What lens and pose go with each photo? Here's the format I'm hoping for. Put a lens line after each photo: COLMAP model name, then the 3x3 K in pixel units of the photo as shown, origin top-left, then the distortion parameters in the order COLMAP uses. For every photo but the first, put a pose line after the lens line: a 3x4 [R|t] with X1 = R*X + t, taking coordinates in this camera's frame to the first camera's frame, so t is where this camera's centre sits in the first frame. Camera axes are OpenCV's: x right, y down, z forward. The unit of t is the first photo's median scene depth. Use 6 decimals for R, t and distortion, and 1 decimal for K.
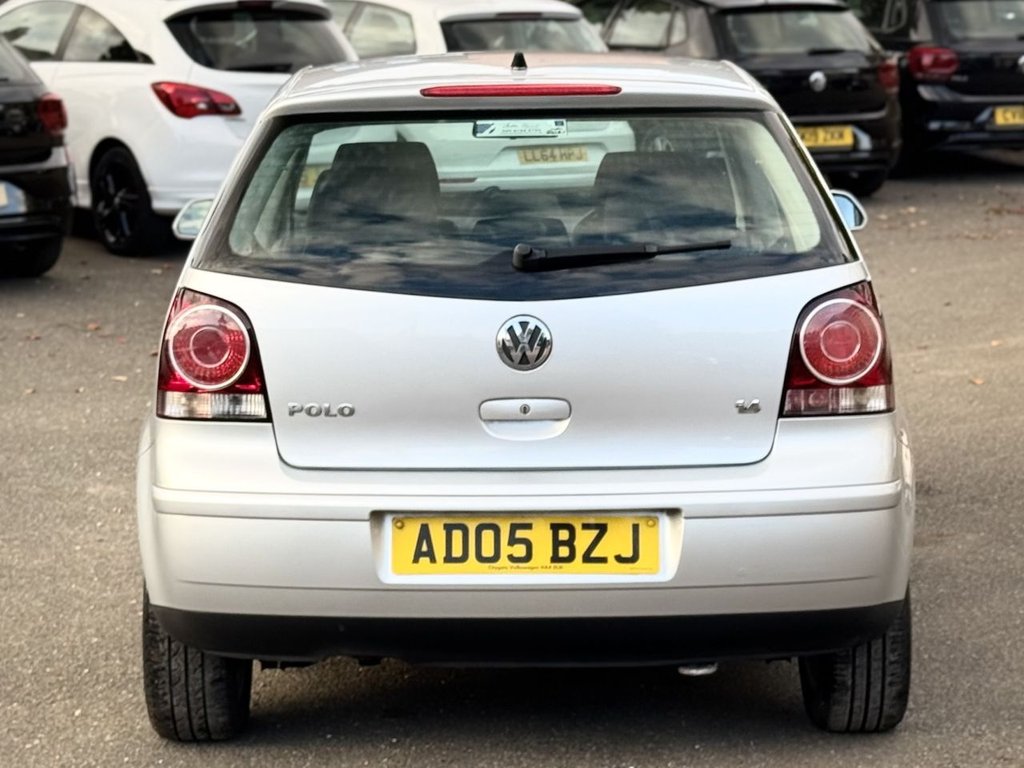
lens RADIAL K [[2806.1, 0, 420.0], [0, 2806.1, 353.6], [0, 0, 1]] dist [0.145616, 0.871980]
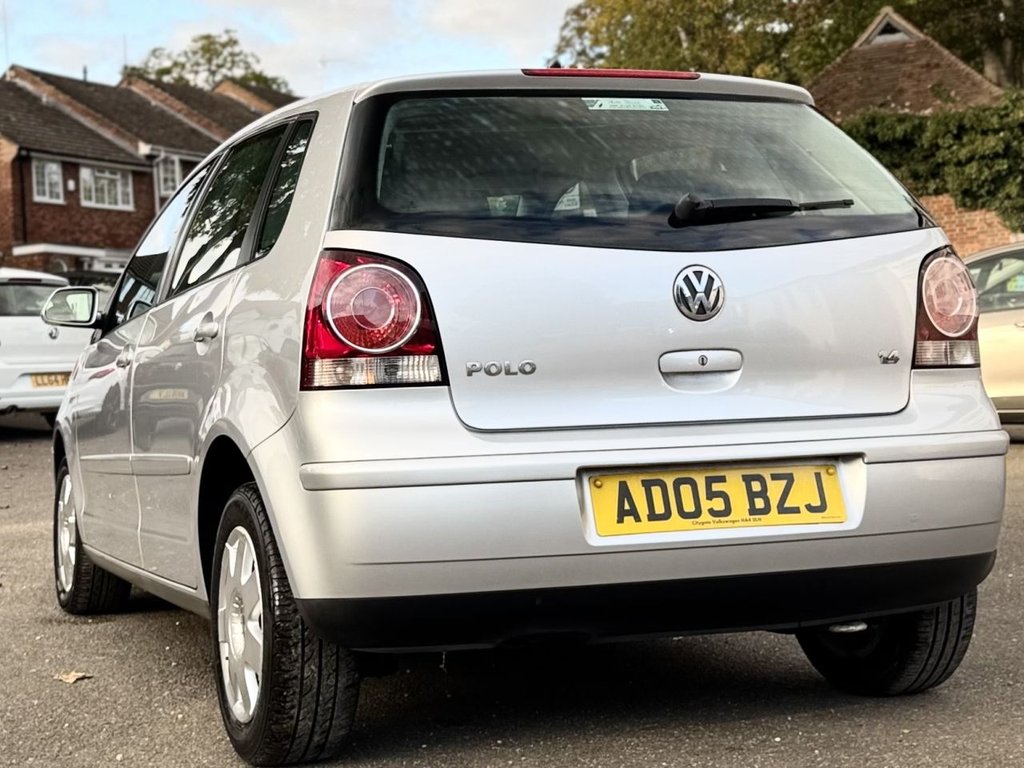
lens RADIAL K [[1769.9, 0, 430.2], [0, 1769.9, 293.4], [0, 0, 1]] dist [0.189997, -0.362529]
pose [[0.933130, -0.003307, 0.359523, -0.273352], [0.062629, 0.986165, -0.153481, 0.085760], [-0.354042, 0.165734, 0.920427, 0.458603]]
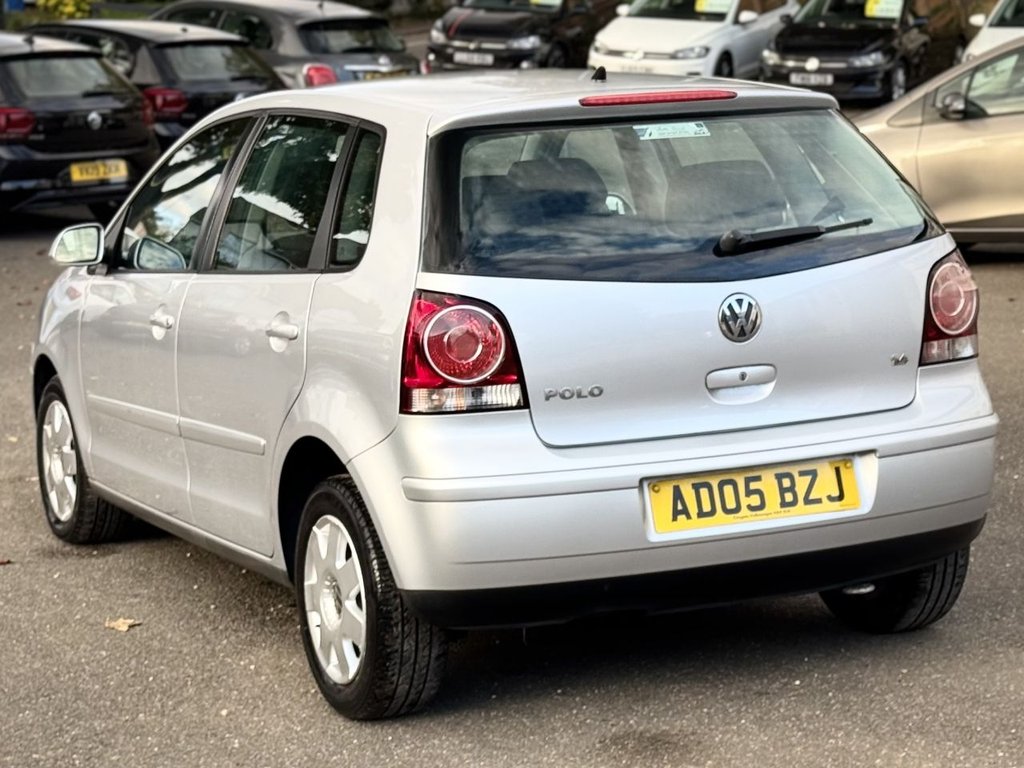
lens RADIAL K [[2486.1, 0, 512.0], [0, 2486.1, 384.0], [0, 0, 1]] dist [0.107253, 1.202231]
pose [[0.895535, -0.082620, 0.437253, -0.484600], [0.080663, 0.996474, 0.023080, -0.007712], [-0.437619, 0.014601, 0.899042, 0.137331]]
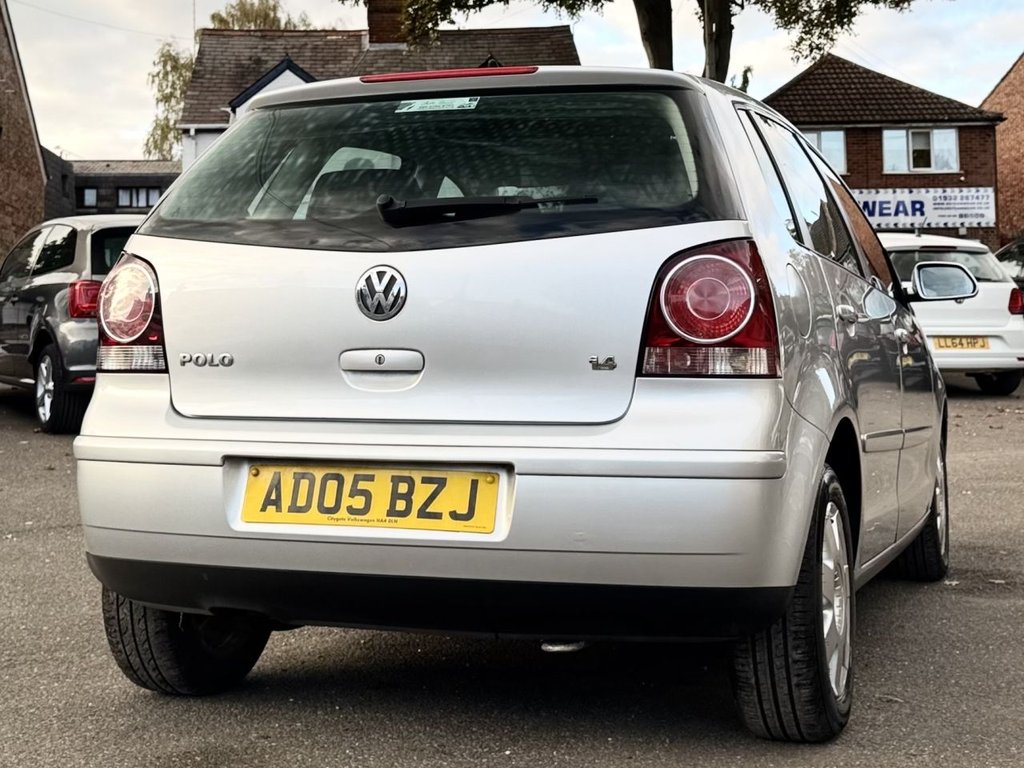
lens RADIAL K [[1627.5, 0, 485.8], [0, 1627.5, 238.2], [0, 0, 1]] dist [0.170022, -0.281719]
pose [[0.947118, -0.006201, -0.320825, 0.258340], [-0.049459, 0.985045, -0.165047, 0.070853], [0.317051, 0.172187, 0.932647, 0.464146]]
